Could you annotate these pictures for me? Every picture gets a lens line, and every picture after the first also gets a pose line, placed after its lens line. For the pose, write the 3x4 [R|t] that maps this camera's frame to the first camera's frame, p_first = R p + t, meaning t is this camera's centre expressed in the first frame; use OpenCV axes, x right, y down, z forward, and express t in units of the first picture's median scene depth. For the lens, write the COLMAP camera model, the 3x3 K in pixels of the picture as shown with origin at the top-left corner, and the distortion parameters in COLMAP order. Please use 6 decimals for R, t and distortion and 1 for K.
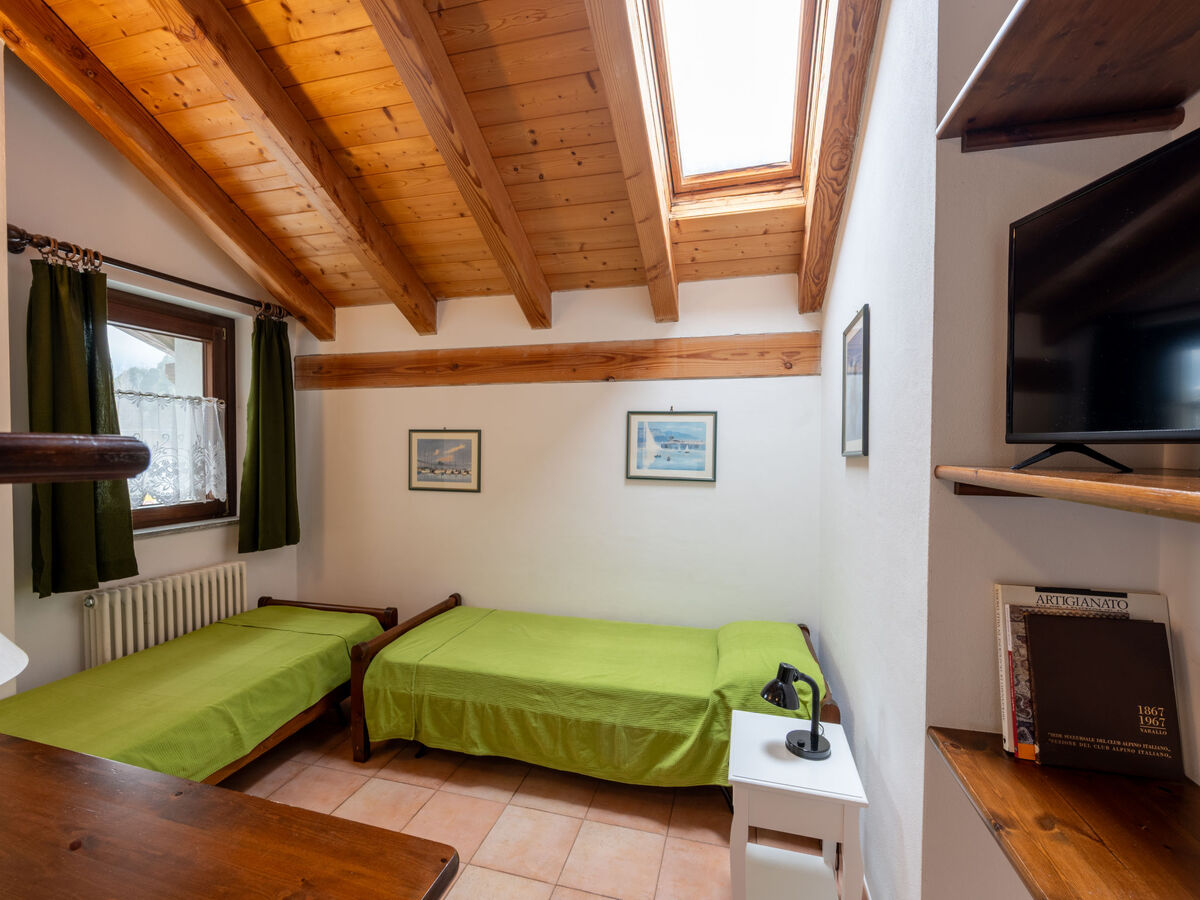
lens RADIAL K [[533.6, 0, 601.4], [0, 533.6, 461.9], [0, 0, 1]] dist [-0.000934, -0.000069]
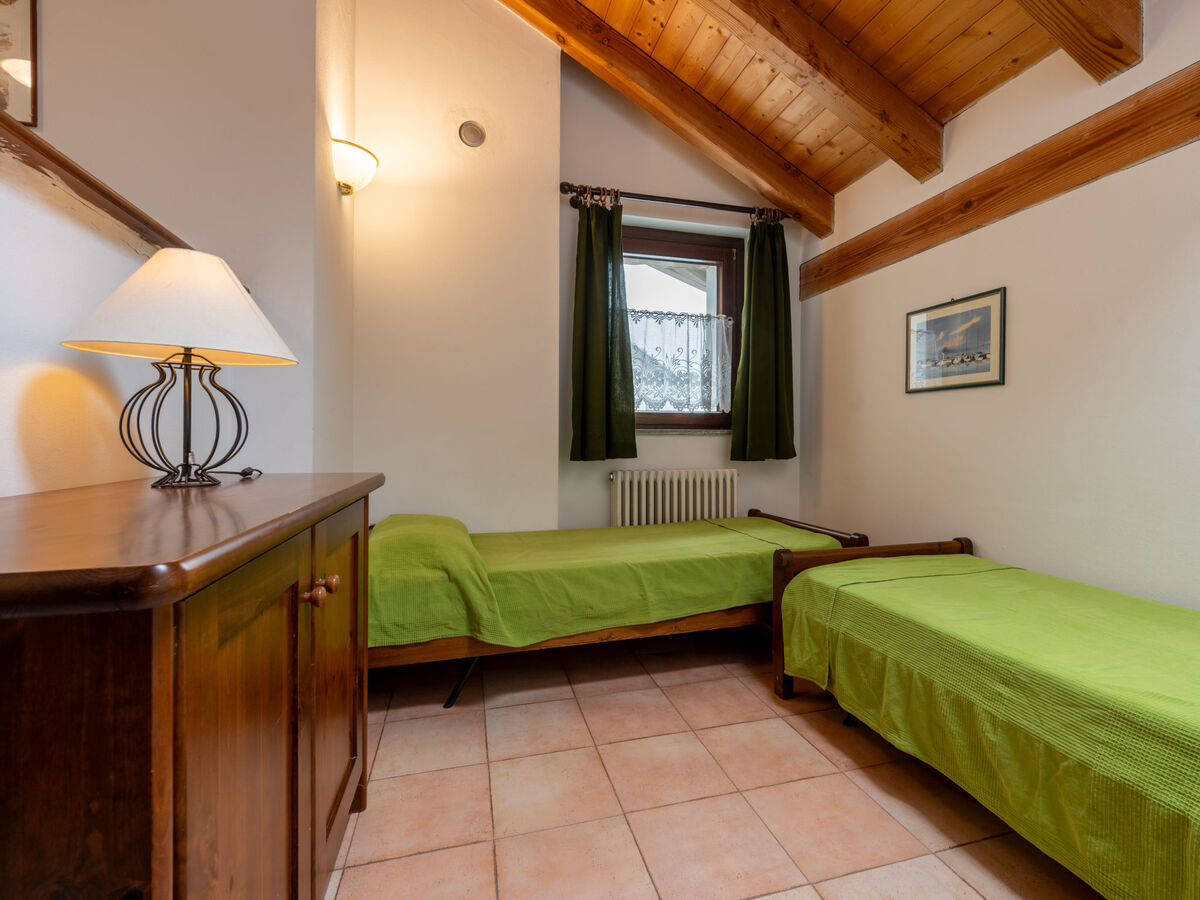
lens RADIAL K [[554.6, 0, 622.4], [0, 554.6, 438.2], [0, 0, 1]] dist [-0.001327, -0.000479]
pose [[0.515768, -0.003452, -0.856721, 0.126703], [-0.021260, 0.999632, -0.016827, 0.169030], [0.856464, 0.026893, 0.515505, 0.312906]]
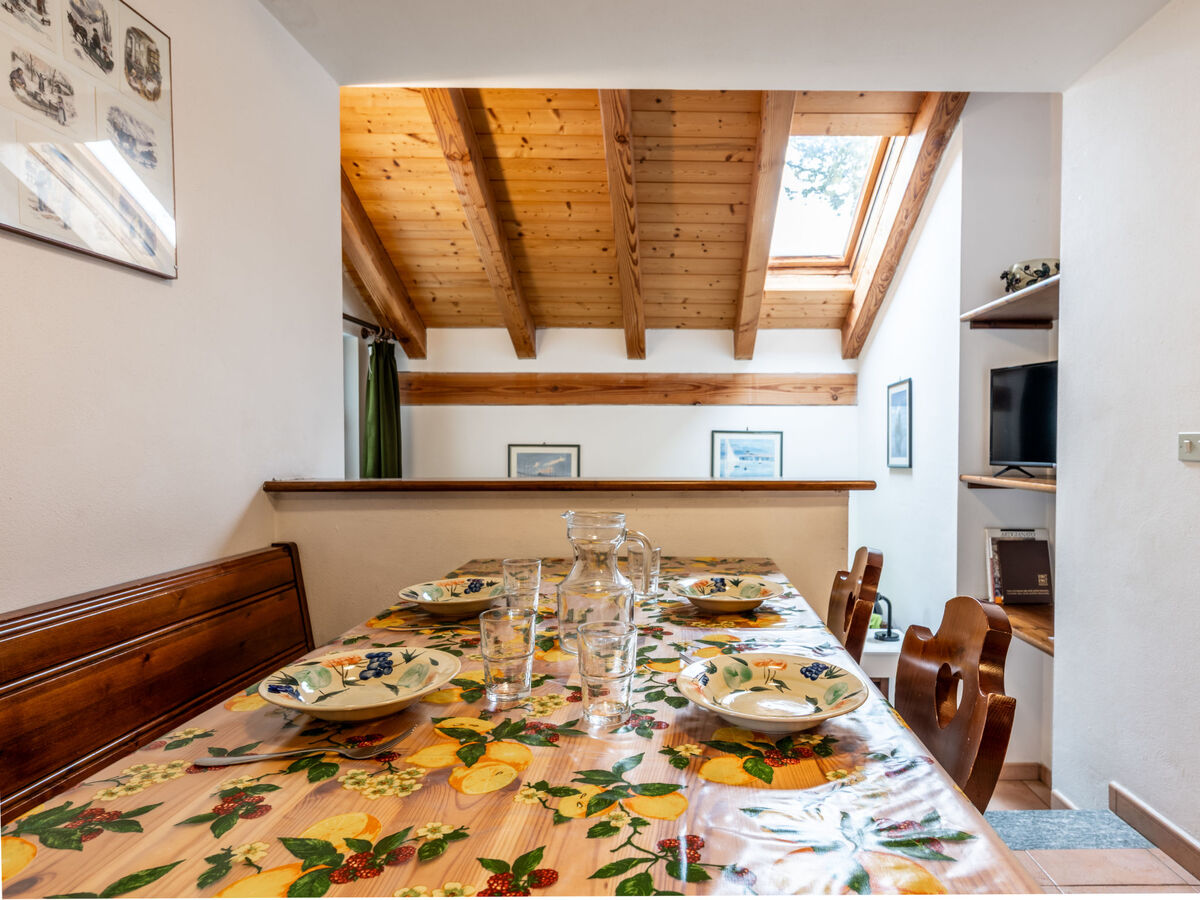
lens RADIAL K [[681.3, 0, 676.3], [0, 681.3, 467.9], [0, 0, 1]] dist [0.000236, -0.000105]
pose [[0.964666, -0.013487, 0.263132, -0.486640], [0.011807, 0.999899, 0.007967, -0.023351], [-0.263213, -0.004579, 0.964727, -0.545046]]
